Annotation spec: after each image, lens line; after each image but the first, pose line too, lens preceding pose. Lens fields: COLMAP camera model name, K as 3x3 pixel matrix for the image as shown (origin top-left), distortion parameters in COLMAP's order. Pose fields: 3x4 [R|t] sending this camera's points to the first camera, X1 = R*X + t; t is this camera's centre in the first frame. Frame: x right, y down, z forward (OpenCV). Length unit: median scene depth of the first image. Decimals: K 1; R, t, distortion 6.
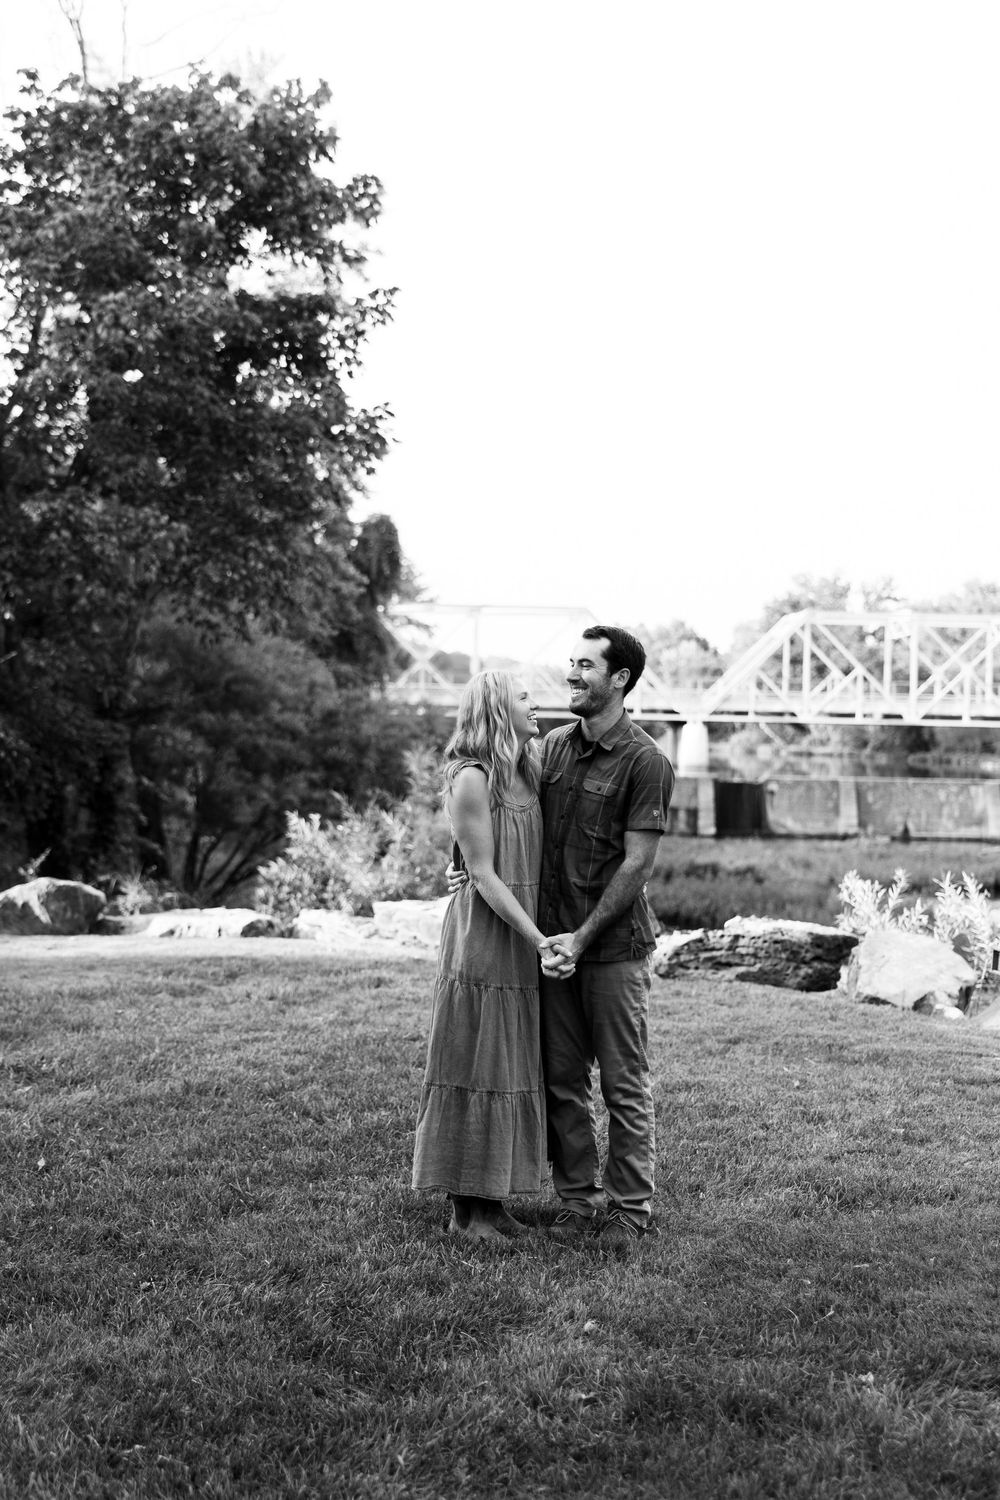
lens RADIAL K [[1901.7, 0, 458.0], [0, 1901.7, 741.8], [0, 0, 1]] dist [0.006109, 0.000000]
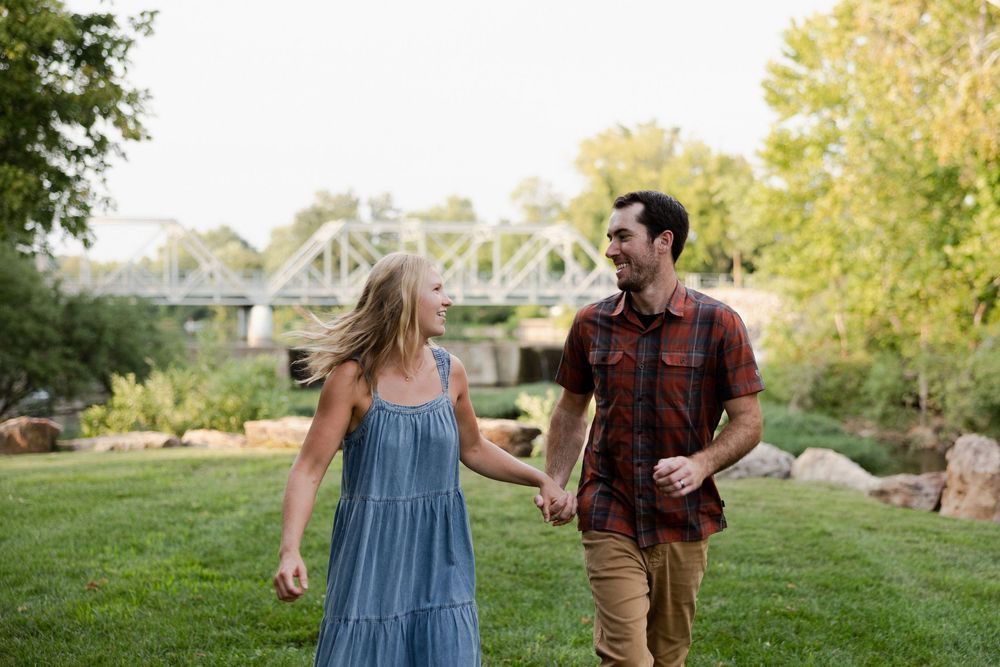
lens RADIAL K [[1491.0, 0, 509.2], [0, 1491.0, 323.9], [0, 0, 1]] dist [0.075046, 0.000000]
pose [[0.951017, -0.025001, 0.308127, -0.146246], [0.023986, 0.999687, 0.007081, -0.001968], [-0.308207, 0.000657, 0.951319, -0.182855]]
